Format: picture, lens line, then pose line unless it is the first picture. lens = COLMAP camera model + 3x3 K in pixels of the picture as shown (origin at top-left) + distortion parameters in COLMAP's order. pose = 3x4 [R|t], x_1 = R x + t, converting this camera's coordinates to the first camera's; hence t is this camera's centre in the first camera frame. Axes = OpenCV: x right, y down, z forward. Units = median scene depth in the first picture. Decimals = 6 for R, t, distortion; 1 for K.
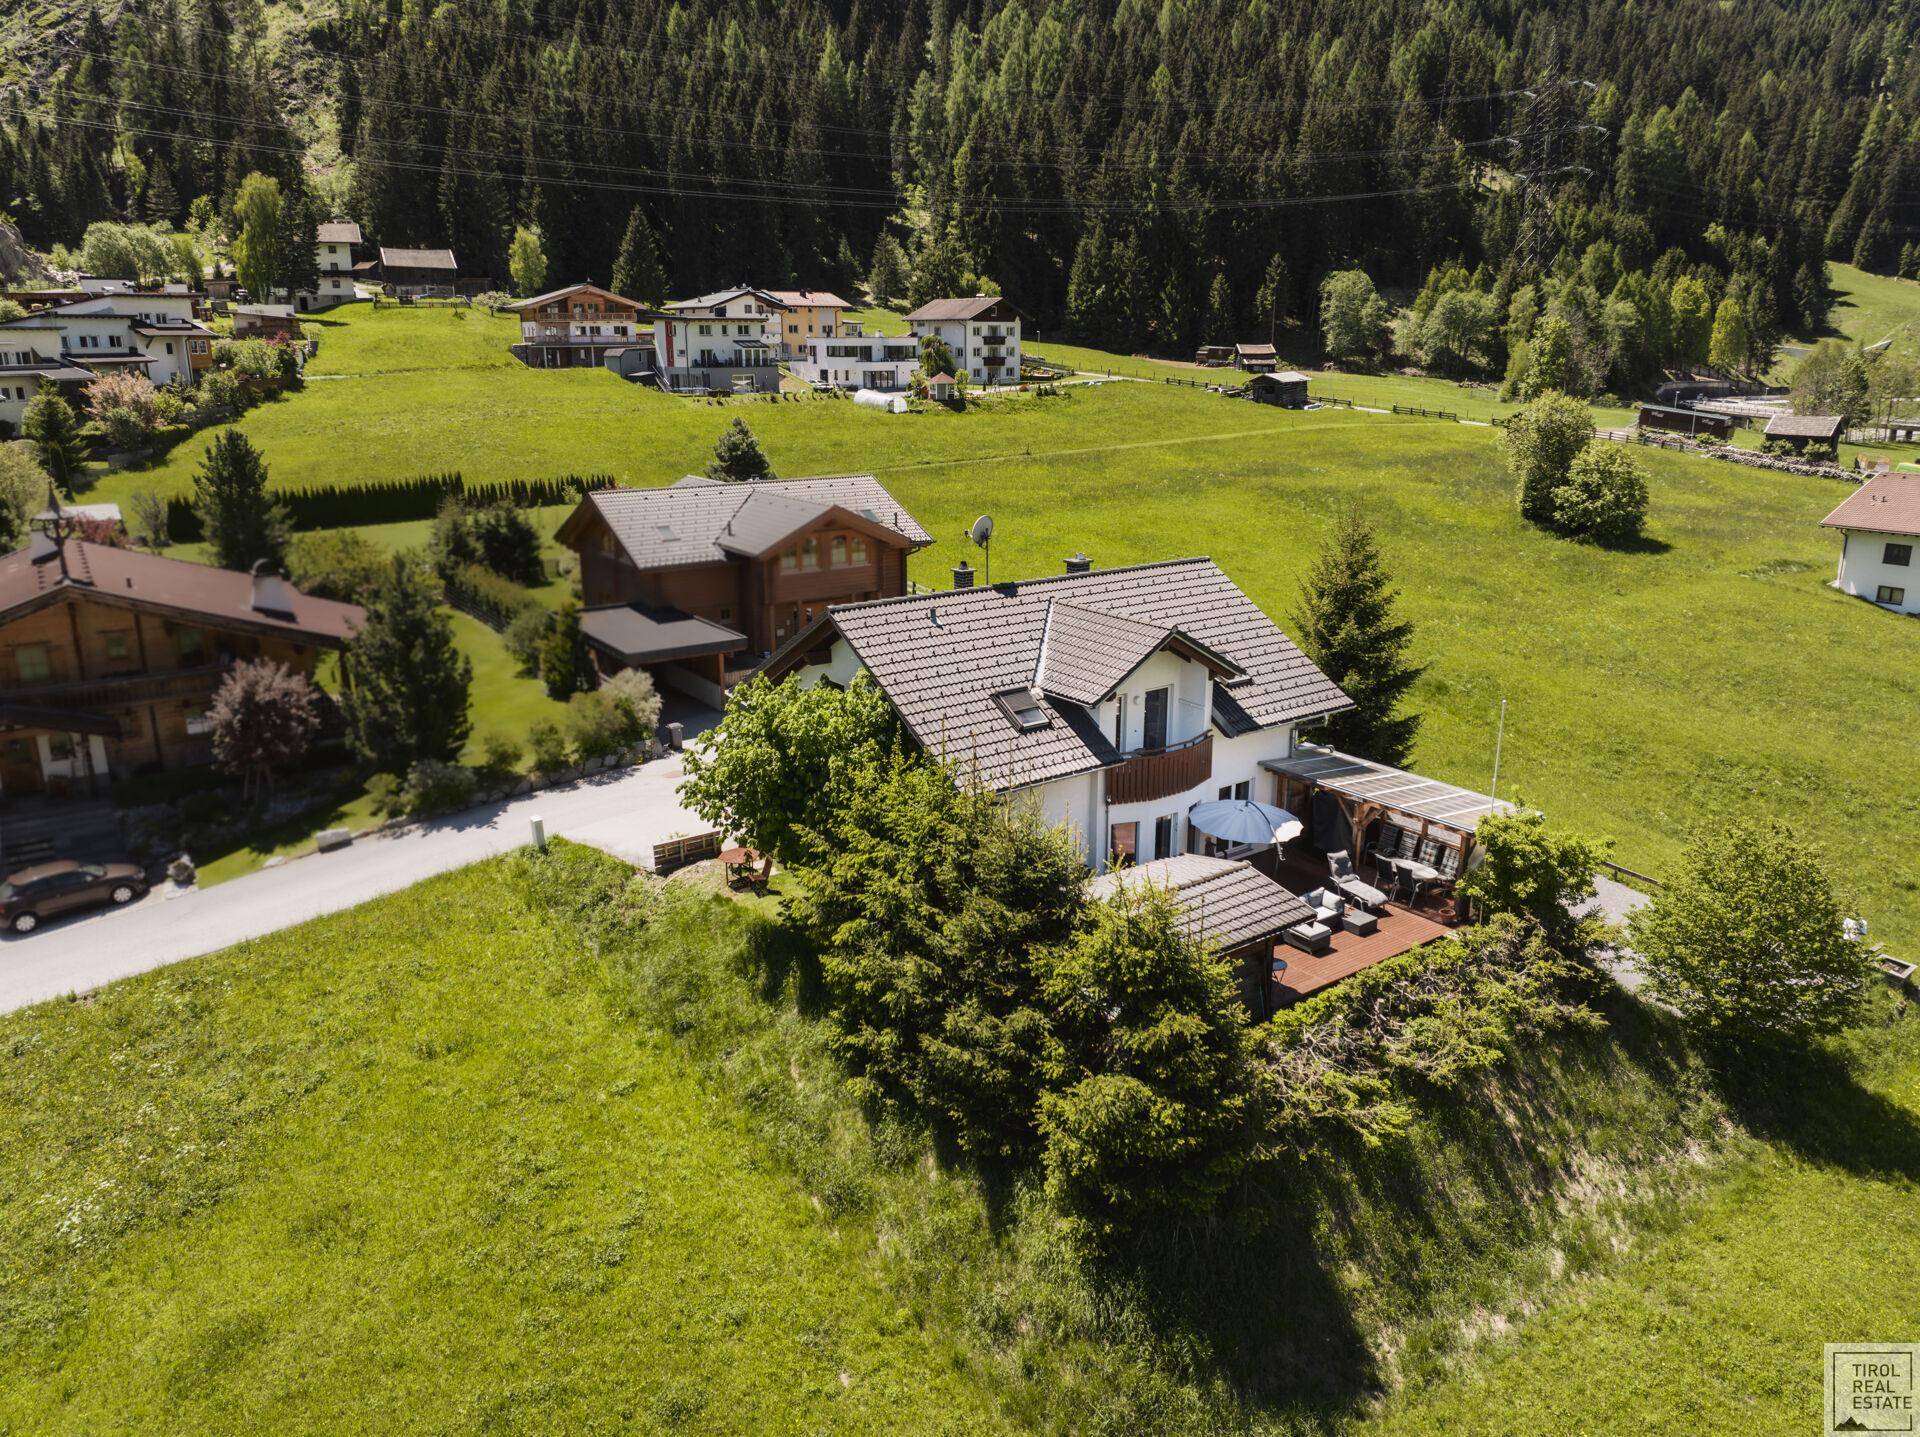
lens RADIAL K [[1407.7, 0, 927.1], [0, 1407.7, 759.4], [0, 0, 1]] dist [-0.040547, 0.011845]
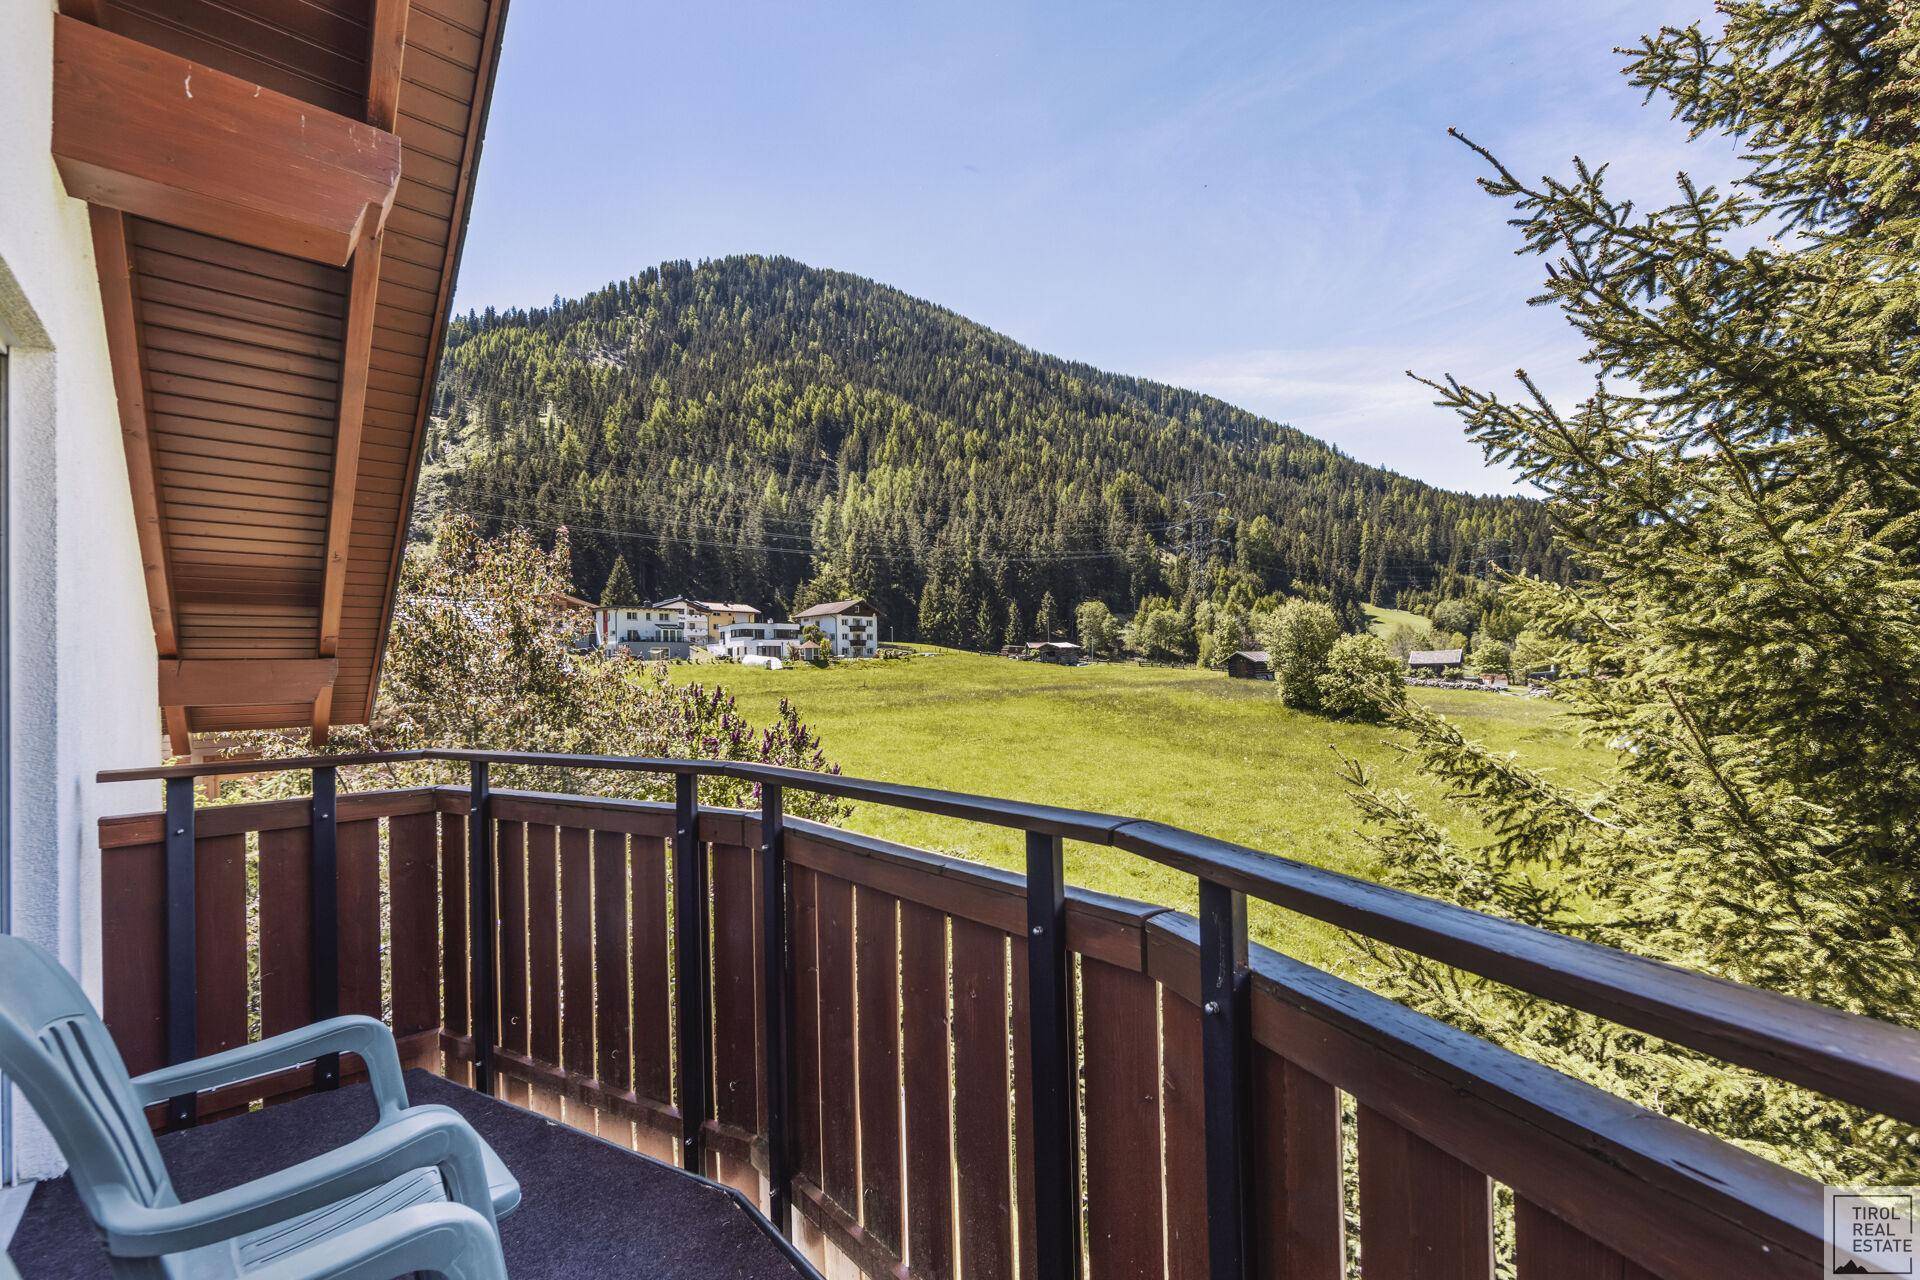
lens RADIAL K [[797.2, 0, 985.0], [0, 797.2, 641.8], [0, 0, 1]] dist [0.008218, -0.001948]
pose [[0.987671, -0.005464, 0.156448, 0.056469], [0.057379, 0.942472, -0.329325, -0.016824], [-0.145648, 0.334242, 0.931165, 0.275710]]
